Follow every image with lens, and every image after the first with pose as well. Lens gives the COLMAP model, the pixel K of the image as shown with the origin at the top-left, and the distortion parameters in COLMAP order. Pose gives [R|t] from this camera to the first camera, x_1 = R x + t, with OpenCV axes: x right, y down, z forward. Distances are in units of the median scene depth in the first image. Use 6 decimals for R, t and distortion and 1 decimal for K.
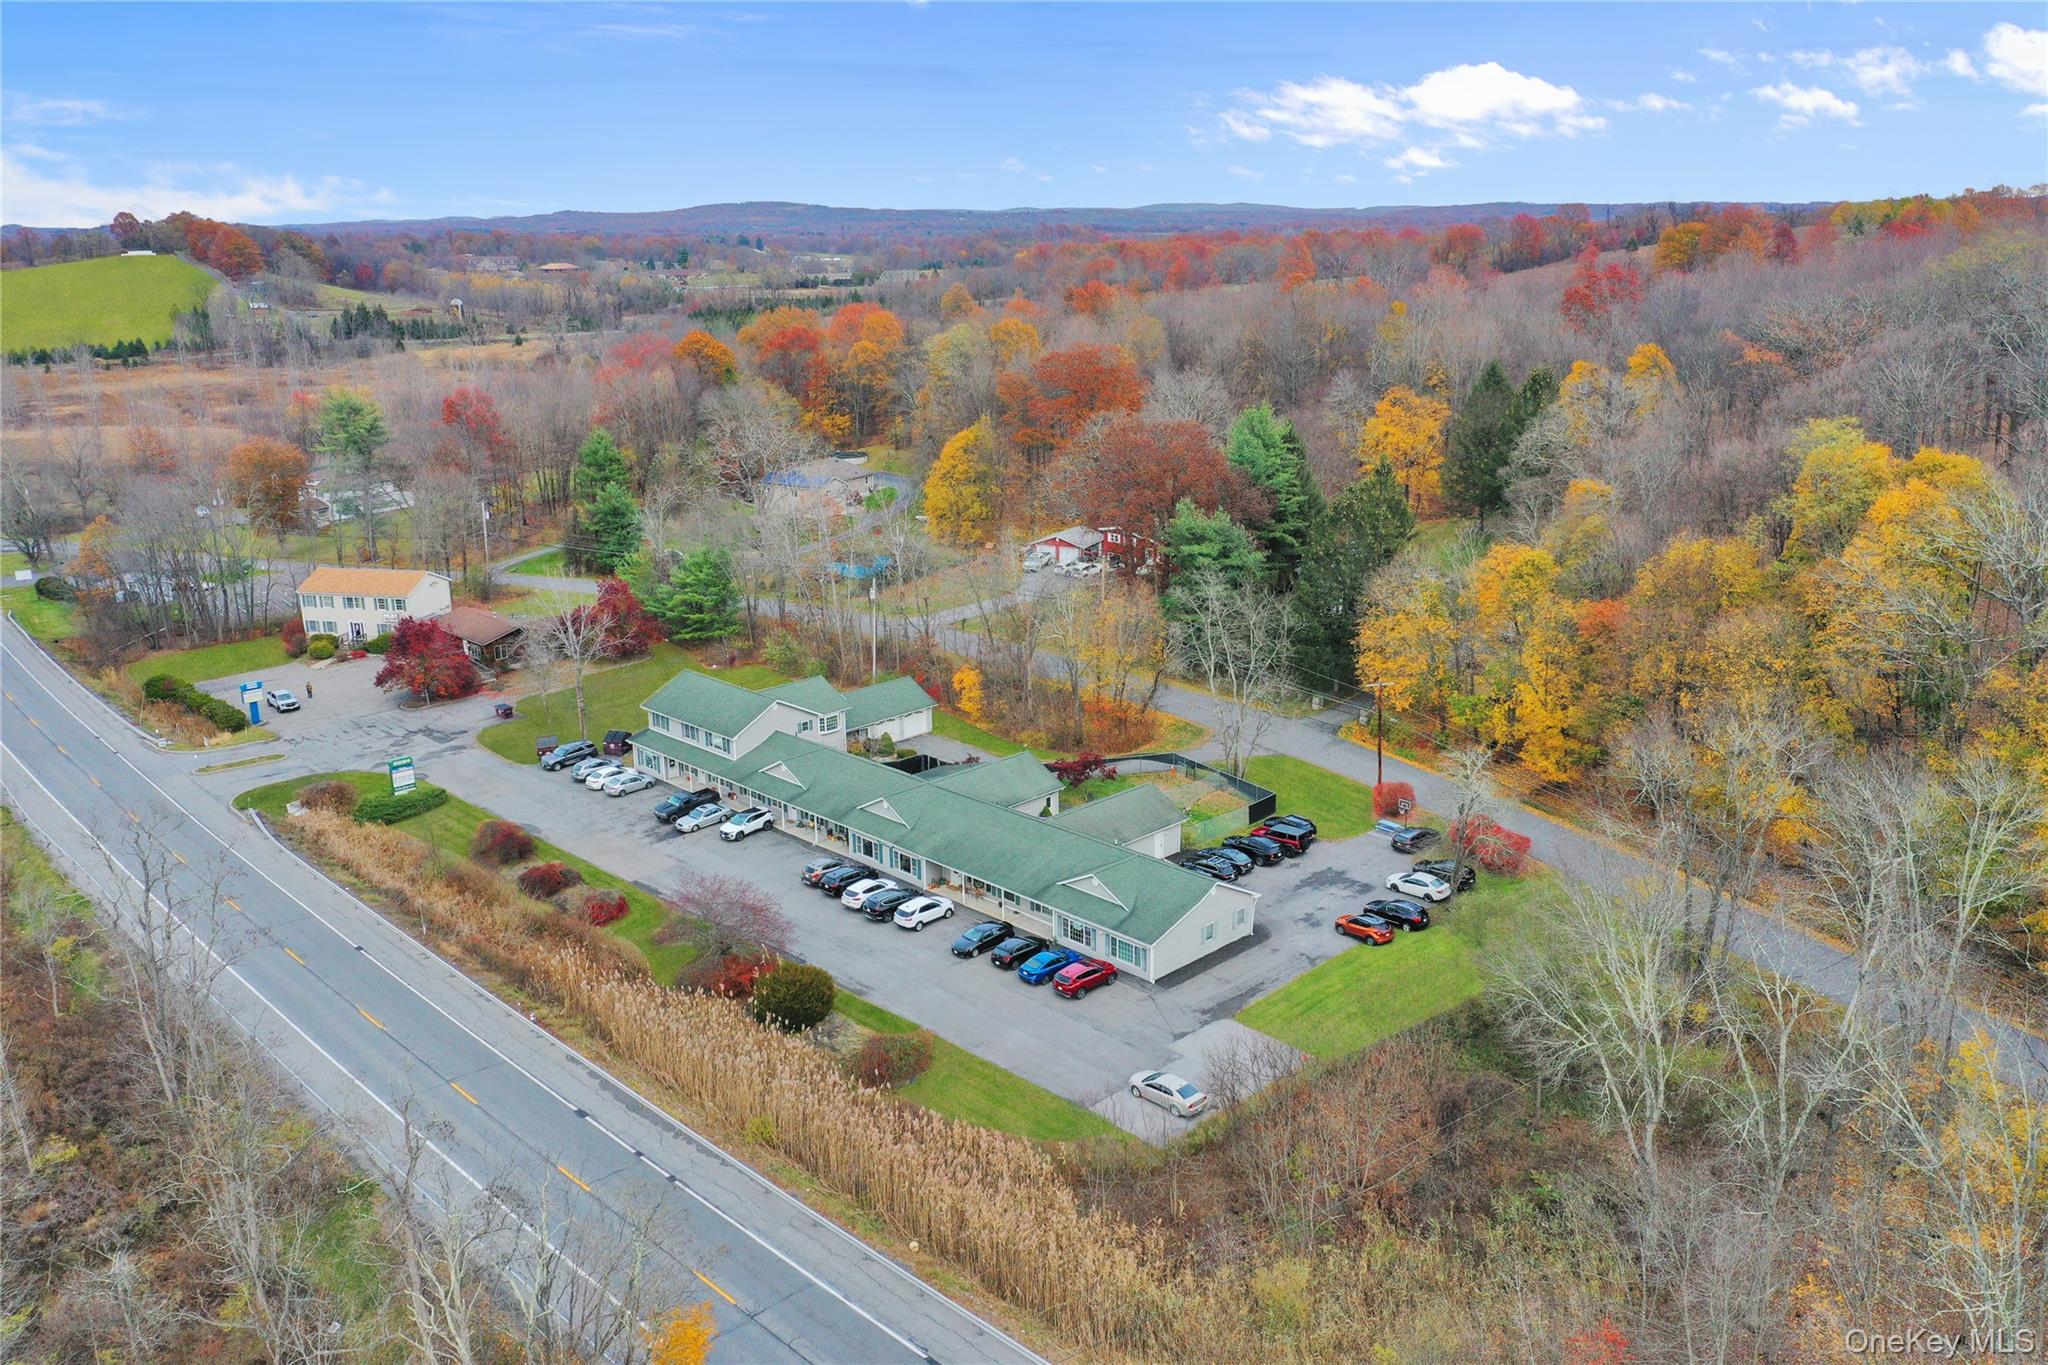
lens RADIAL K [[1584.7, 0, 1024.0], [0, 1584.7, 682.5], [0, 0, 1]] dist [-0.004113, 0.004767]
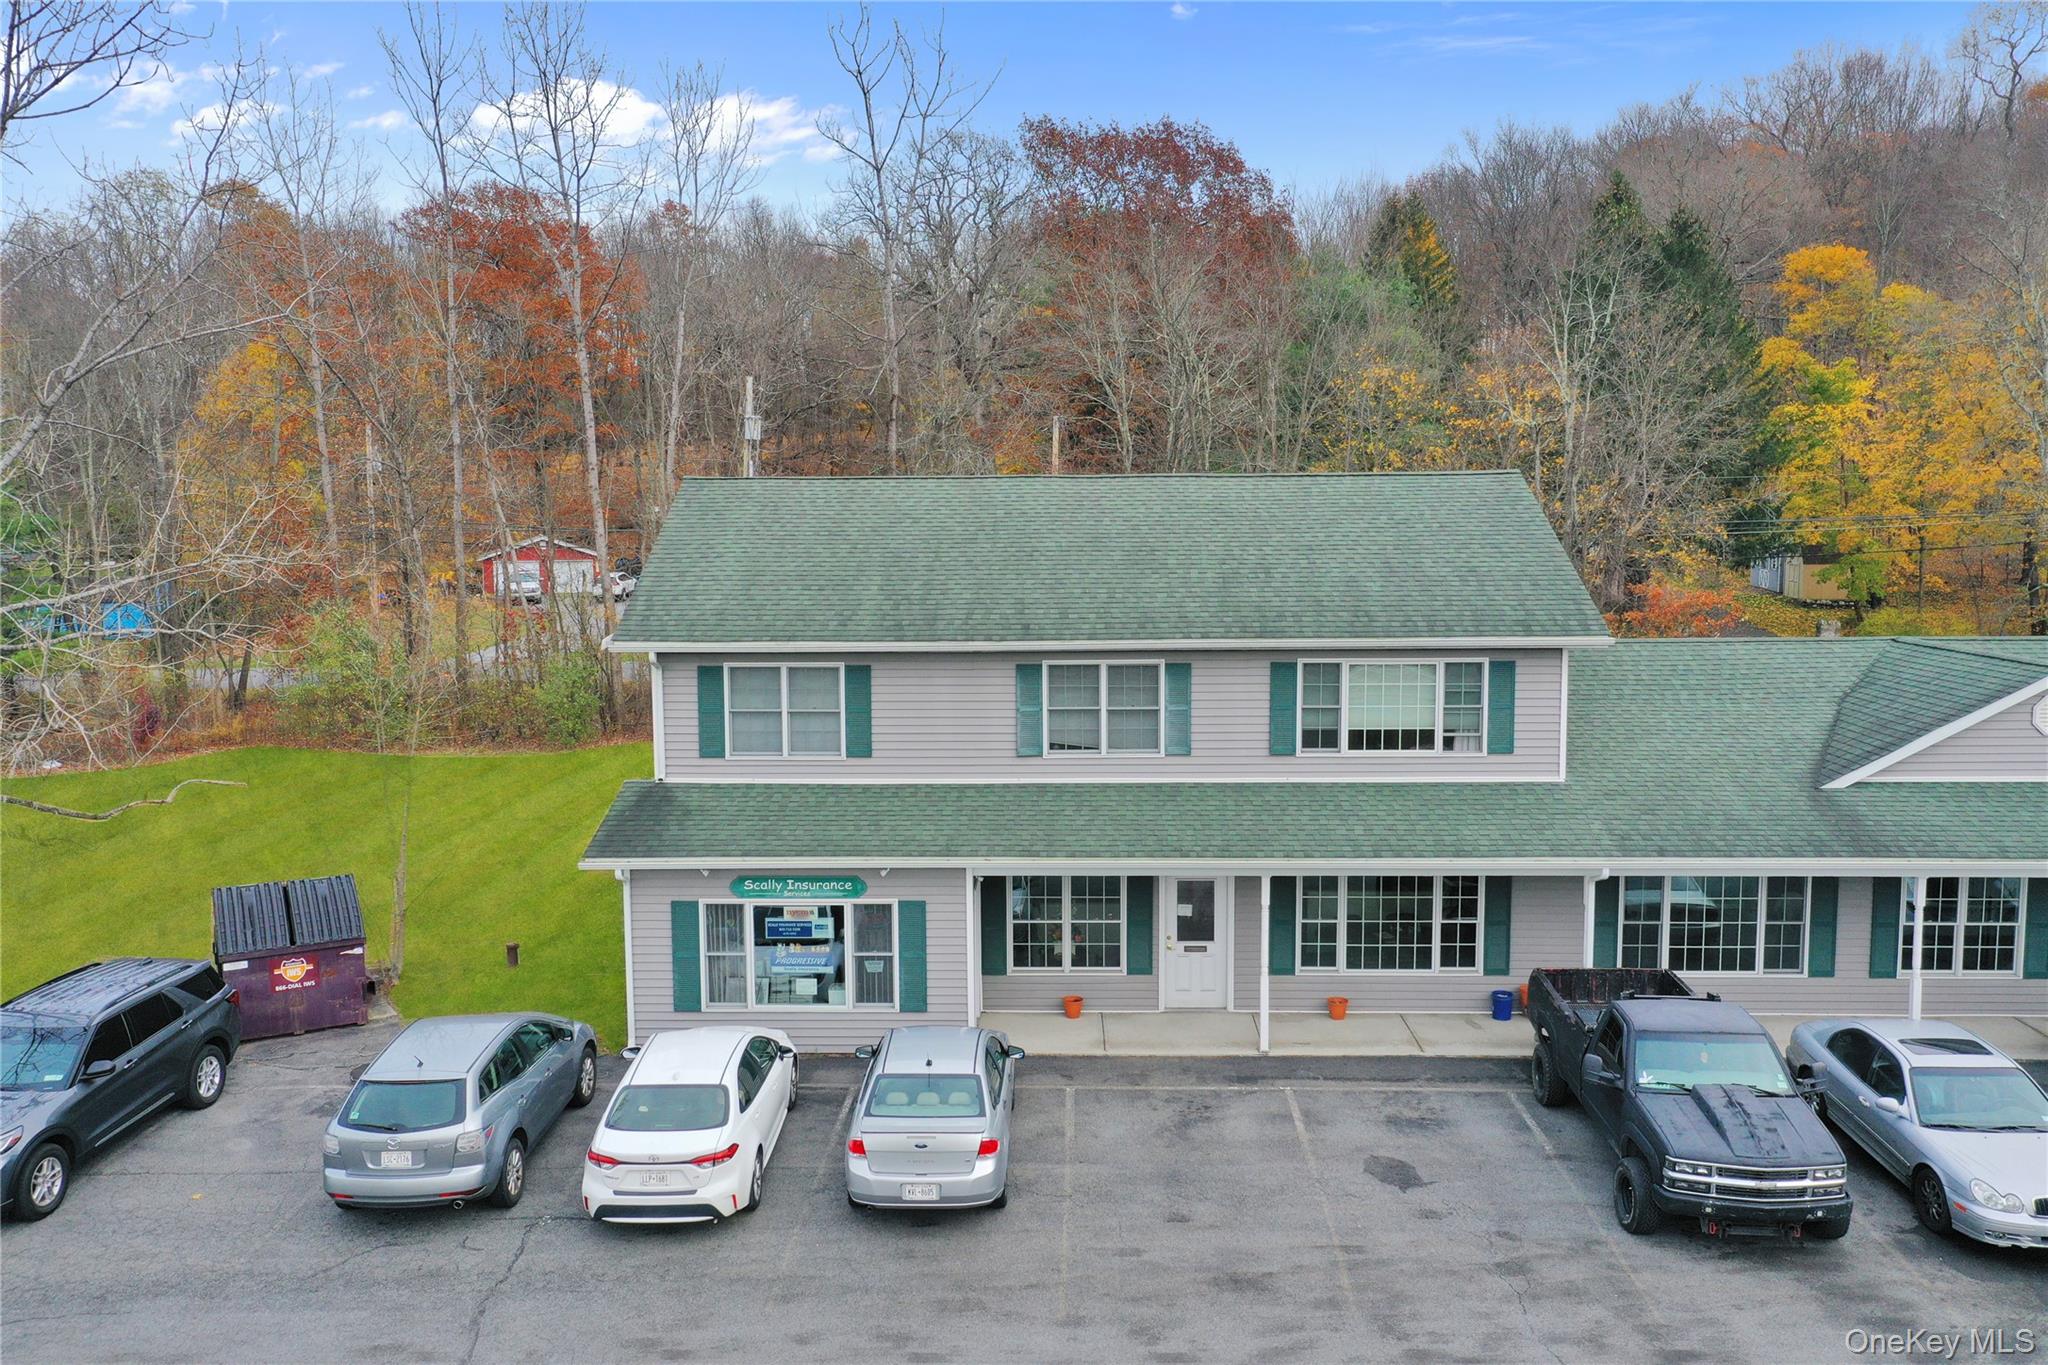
lens RADIAL K [[1584.7, 0, 1024.0], [0, 1584.7, 682.5], [0, 0, 1]] dist [-0.004113, 0.004767]
pose [[0.733168, -0.069705, 0.676466, -0.426663], [0.190119, 0.976079, -0.105477, 0.057817], [-0.652931, 0.205941, 0.728882, 1.145989]]
